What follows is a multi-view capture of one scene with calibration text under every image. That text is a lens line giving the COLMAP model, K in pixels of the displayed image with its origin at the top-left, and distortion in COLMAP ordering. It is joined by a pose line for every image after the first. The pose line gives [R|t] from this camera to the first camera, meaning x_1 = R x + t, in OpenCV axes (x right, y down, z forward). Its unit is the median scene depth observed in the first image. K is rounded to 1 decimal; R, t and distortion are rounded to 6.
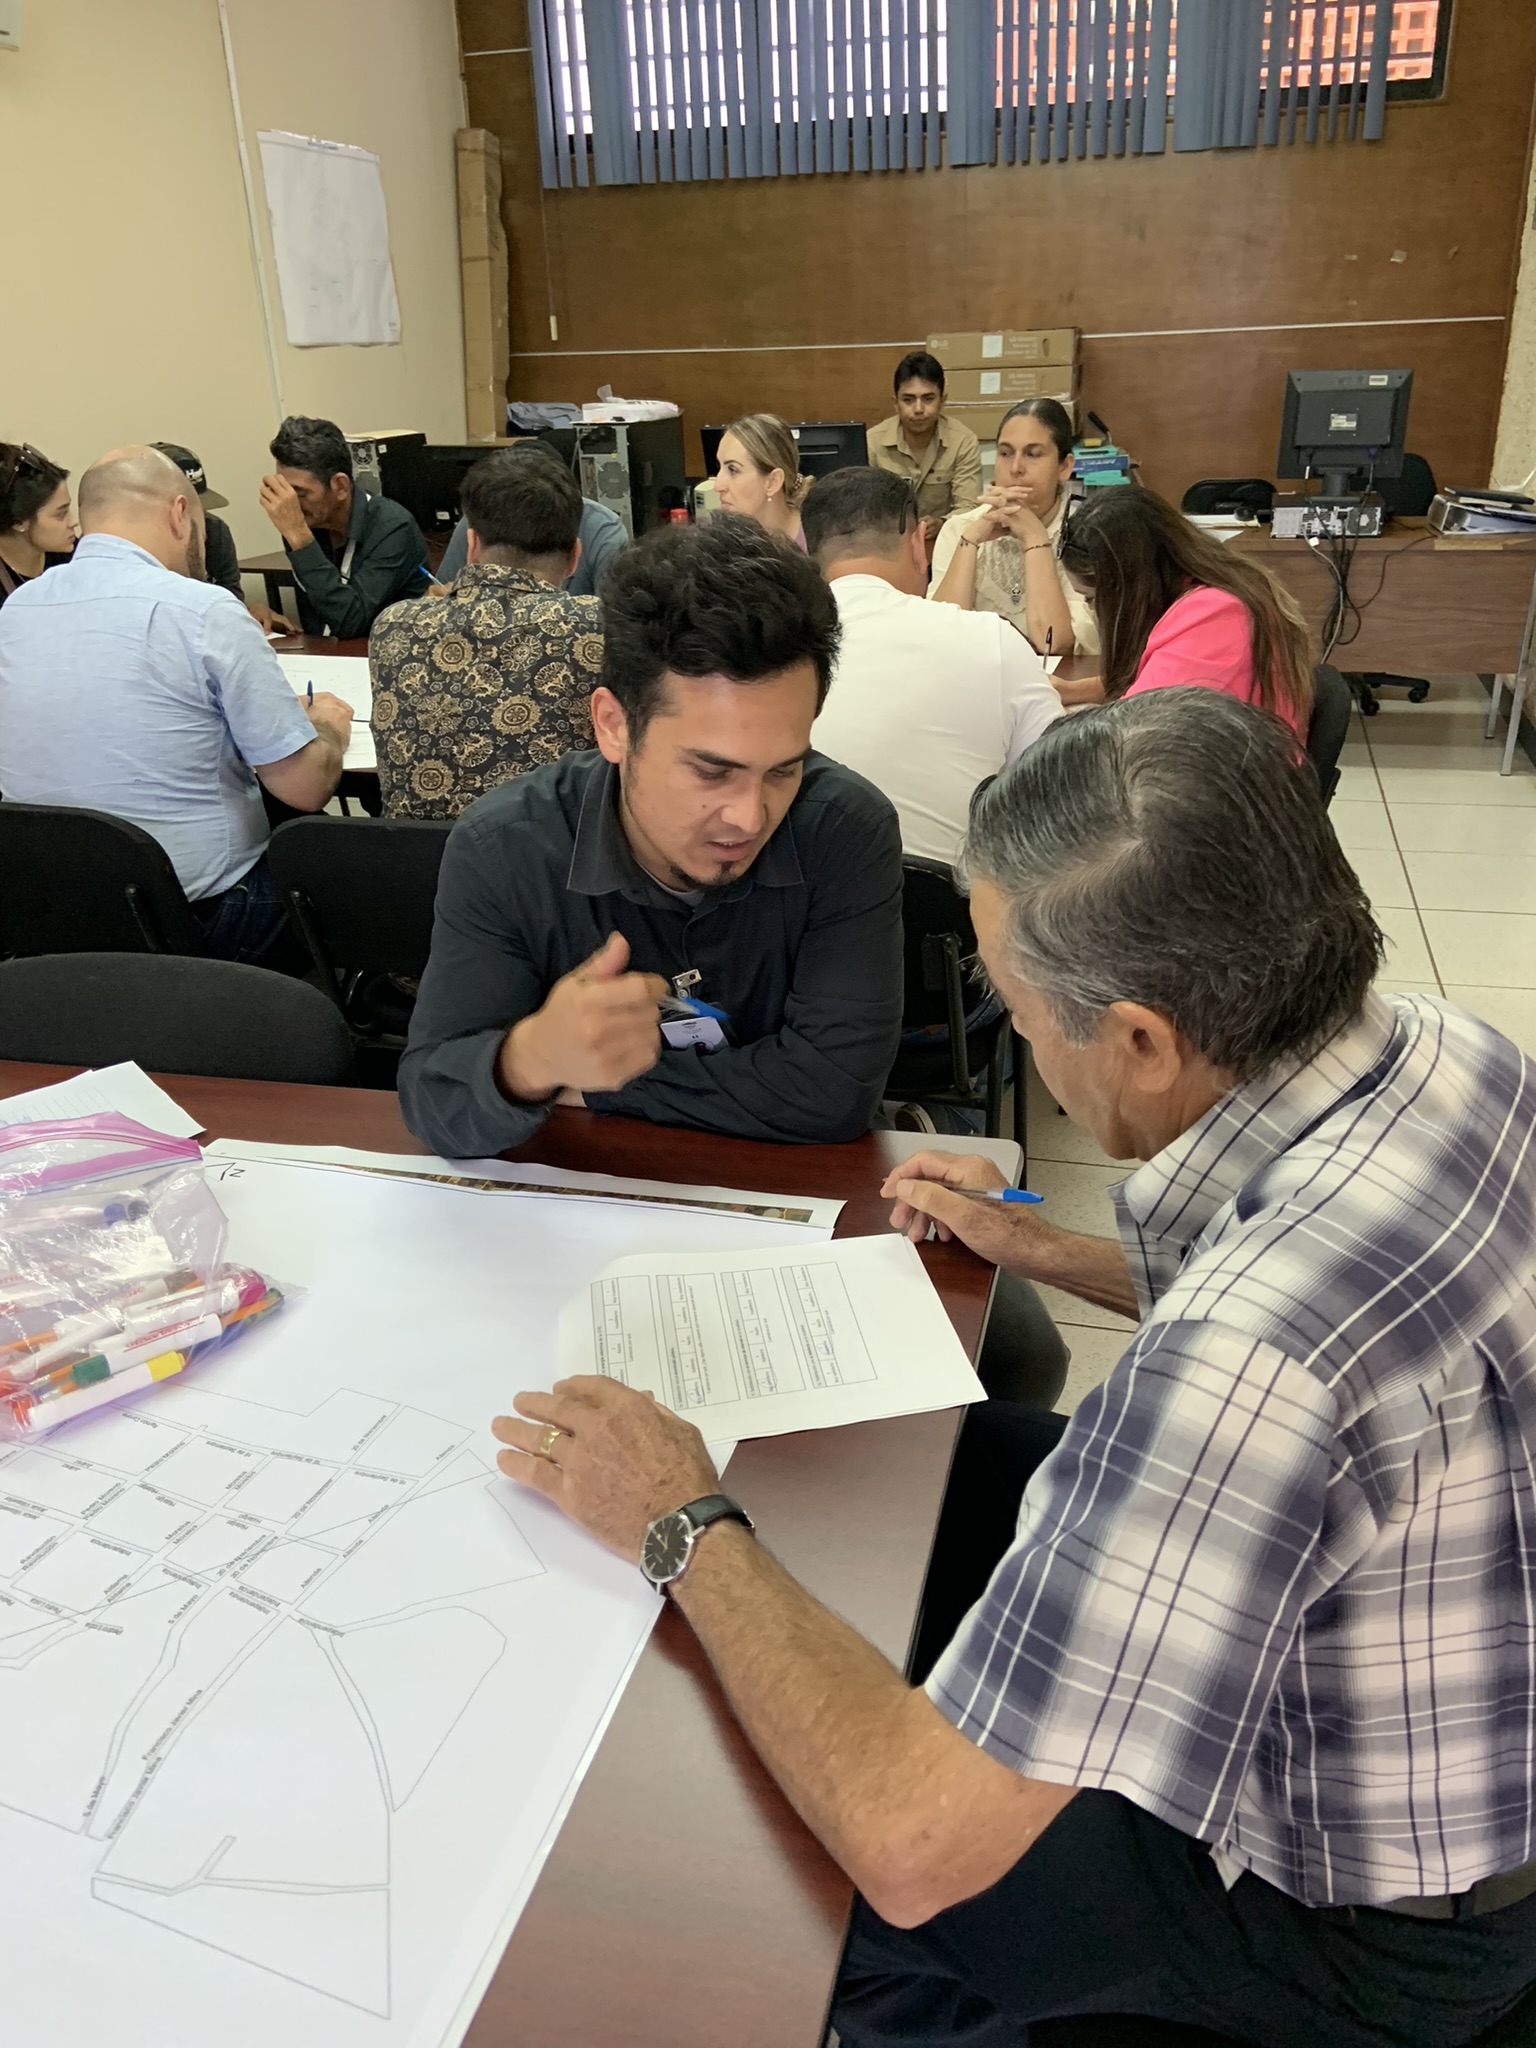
lens RADIAL K [[1563.3, 0, 780.3], [0, 1563.3, 1019.8], [0, 0, 1]] dist [0.049775, -0.033655]
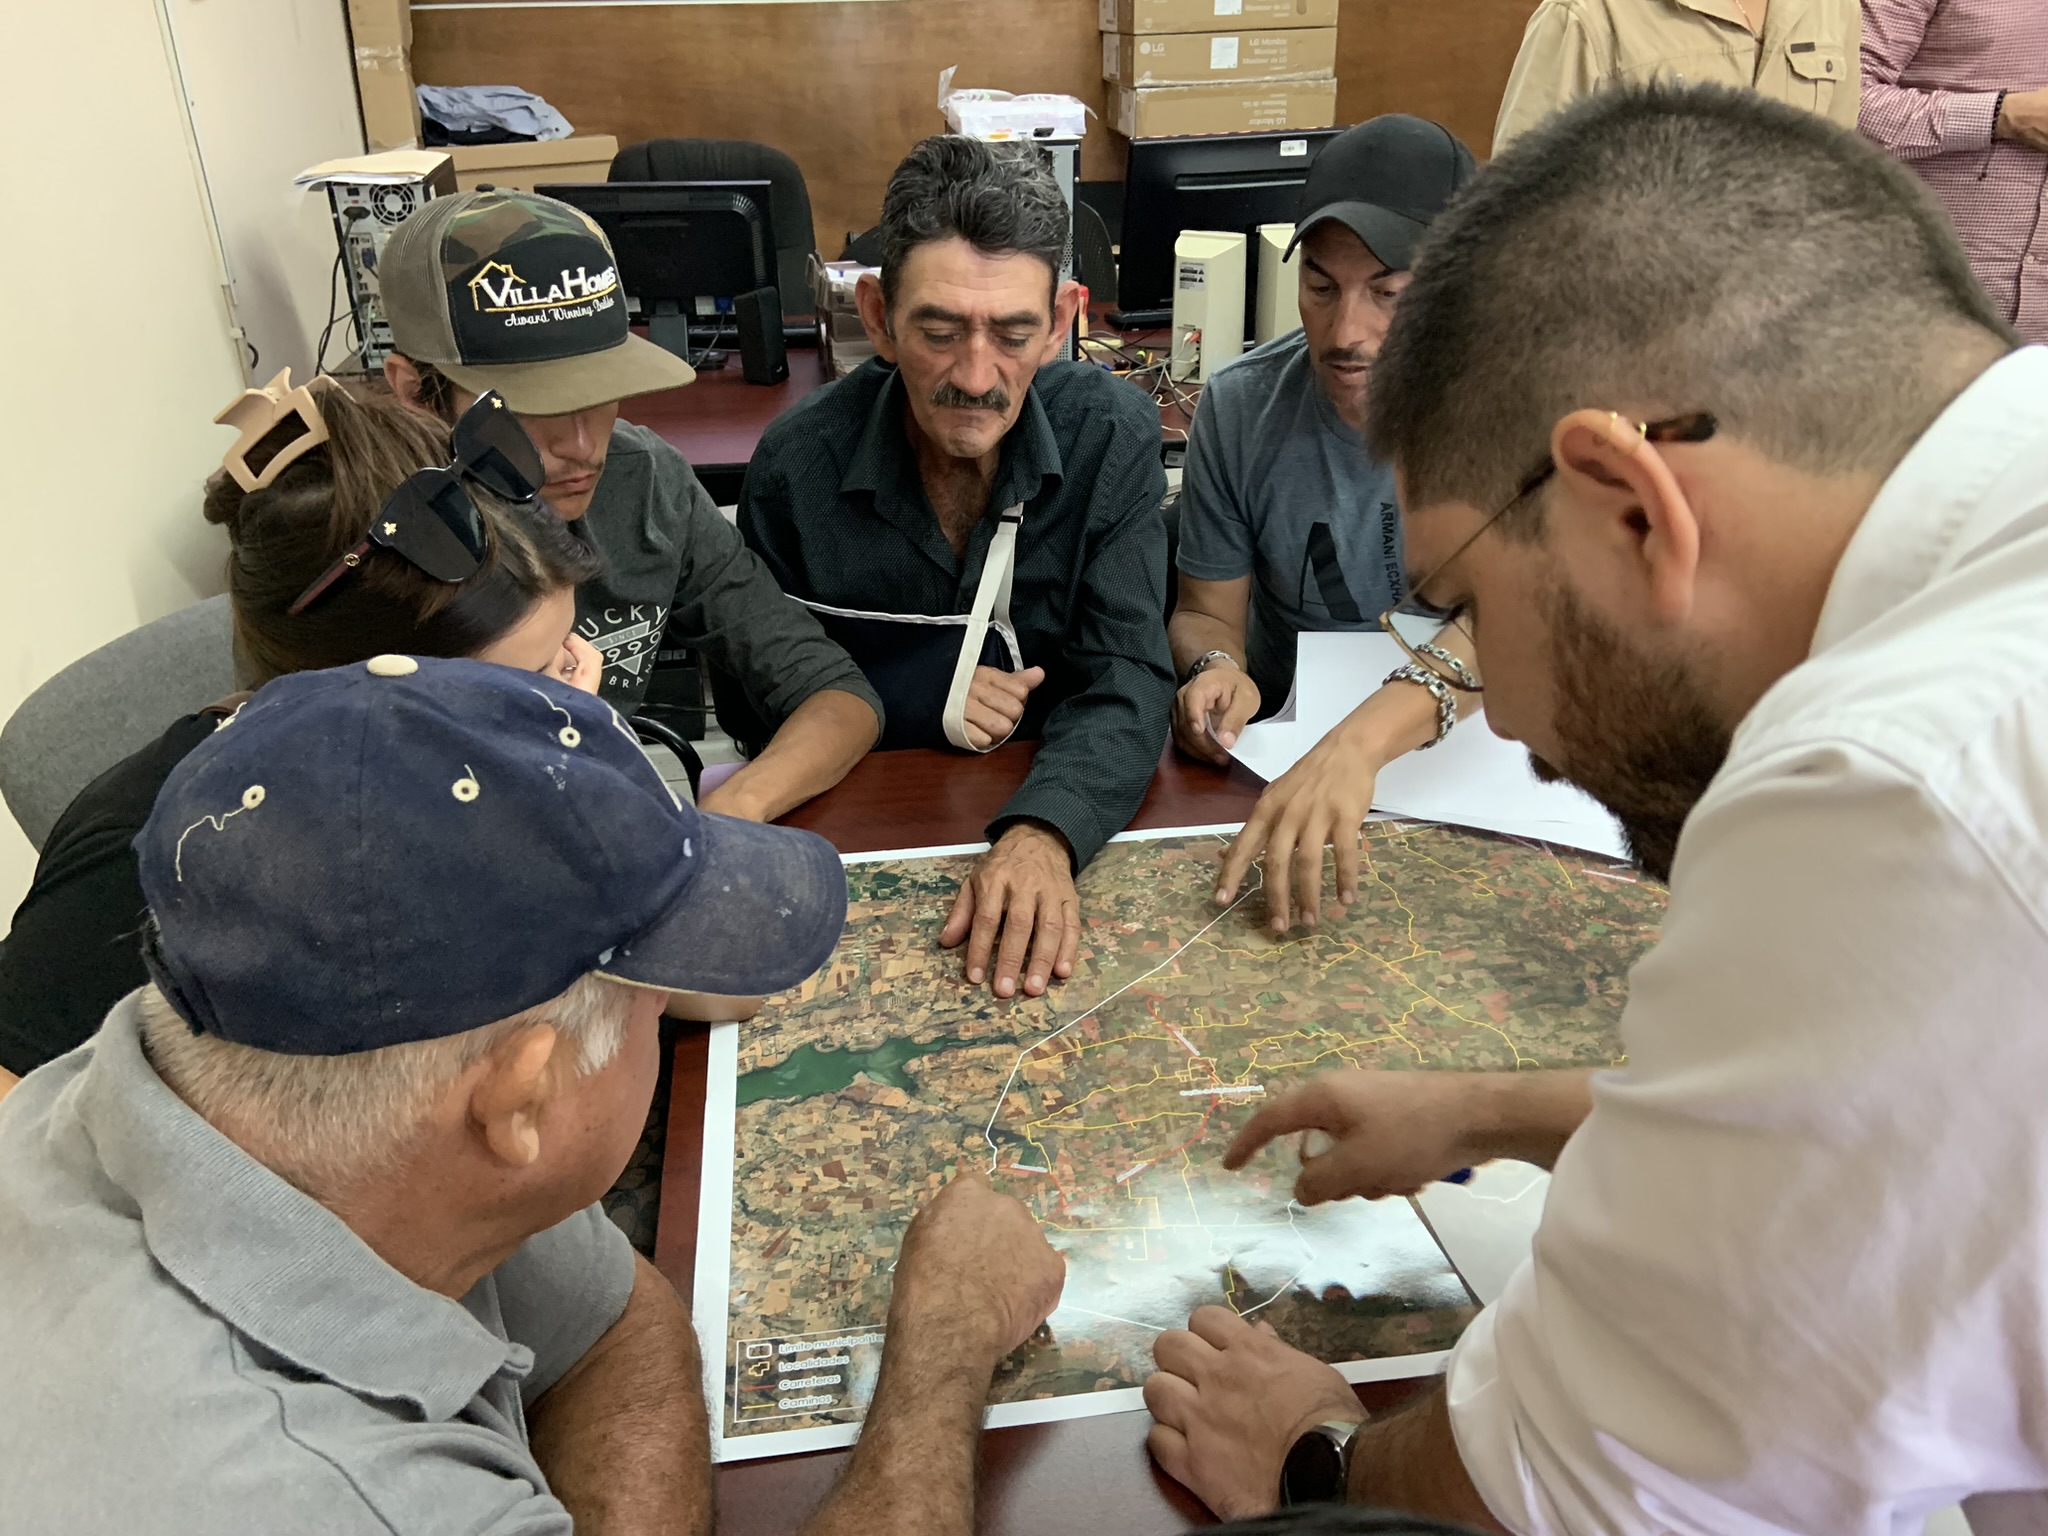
lens RADIAL K [[1545.7, 0, 1005.7], [0, 1545.7, 760.4], [0, 0, 1]] dist [0.117701, -0.145576]
pose [[0.898628, -0.185994, 0.397334, -0.296275], [0.166502, 0.982512, 0.083350, -0.173954], [-0.405888, -0.008744, 0.913881, 0.406455]]
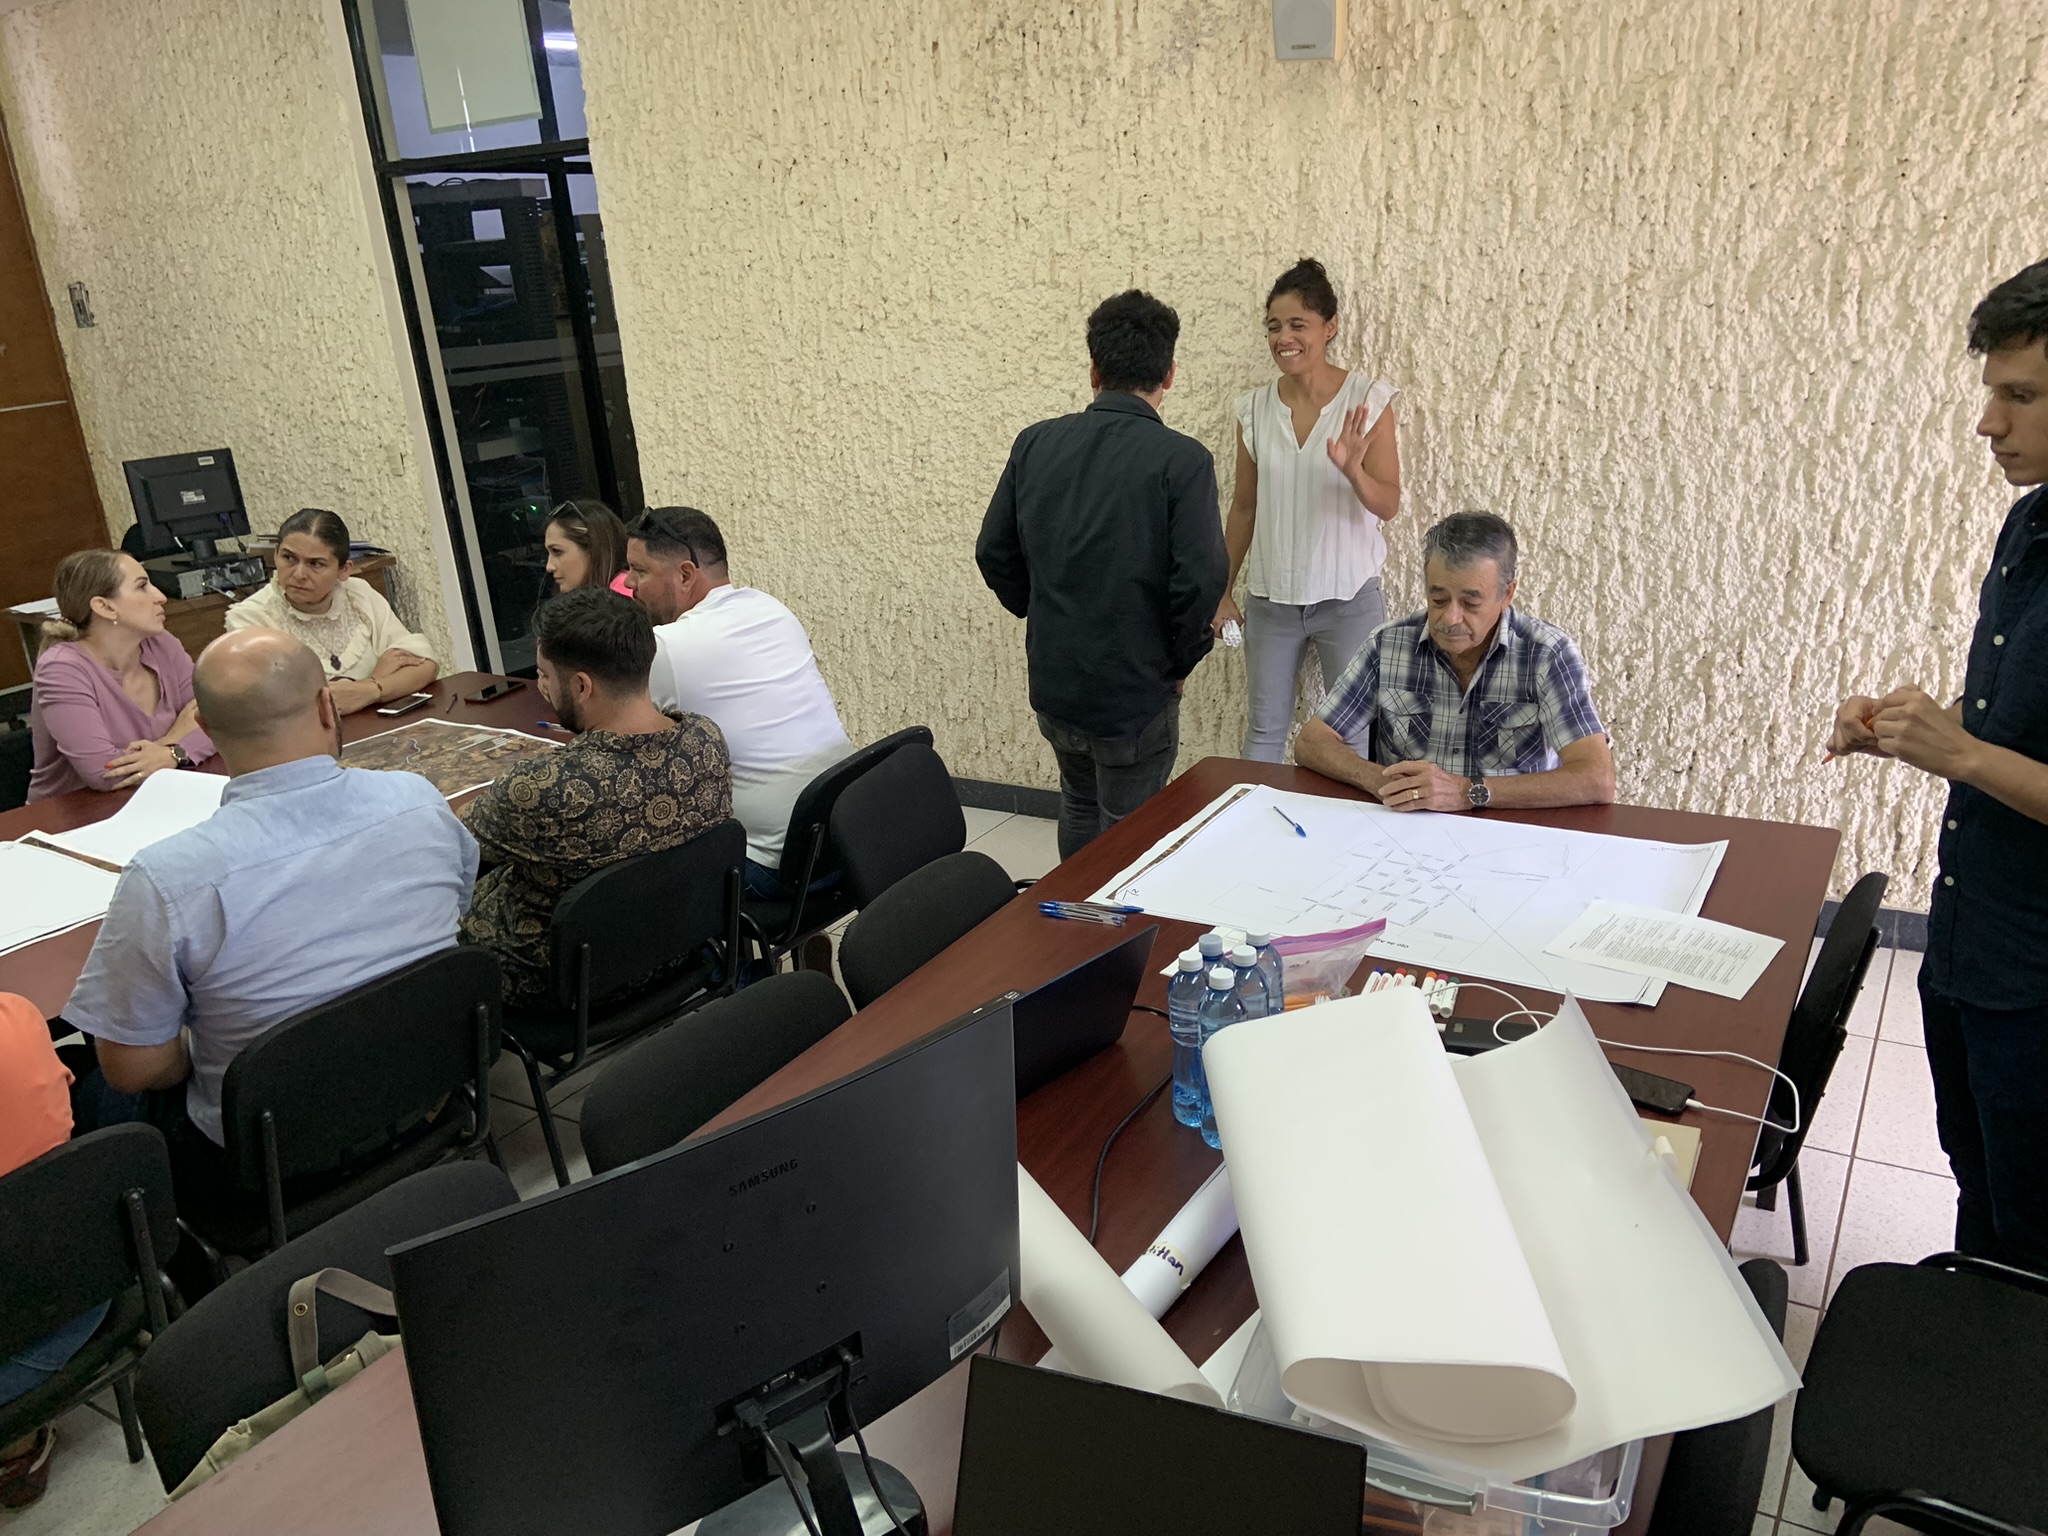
lens RADIAL K [[1545.7, 0, 1040.1], [0, 1545.7, 775.9], [0, 0, 1]] dist [0.117701, -0.145576]
pose [[0.257325, -0.300540, 0.918401, -0.473776], [0.432539, 0.885702, 0.168647, -0.091770], [-0.864114, 0.353847, 0.357909, 0.082321]]
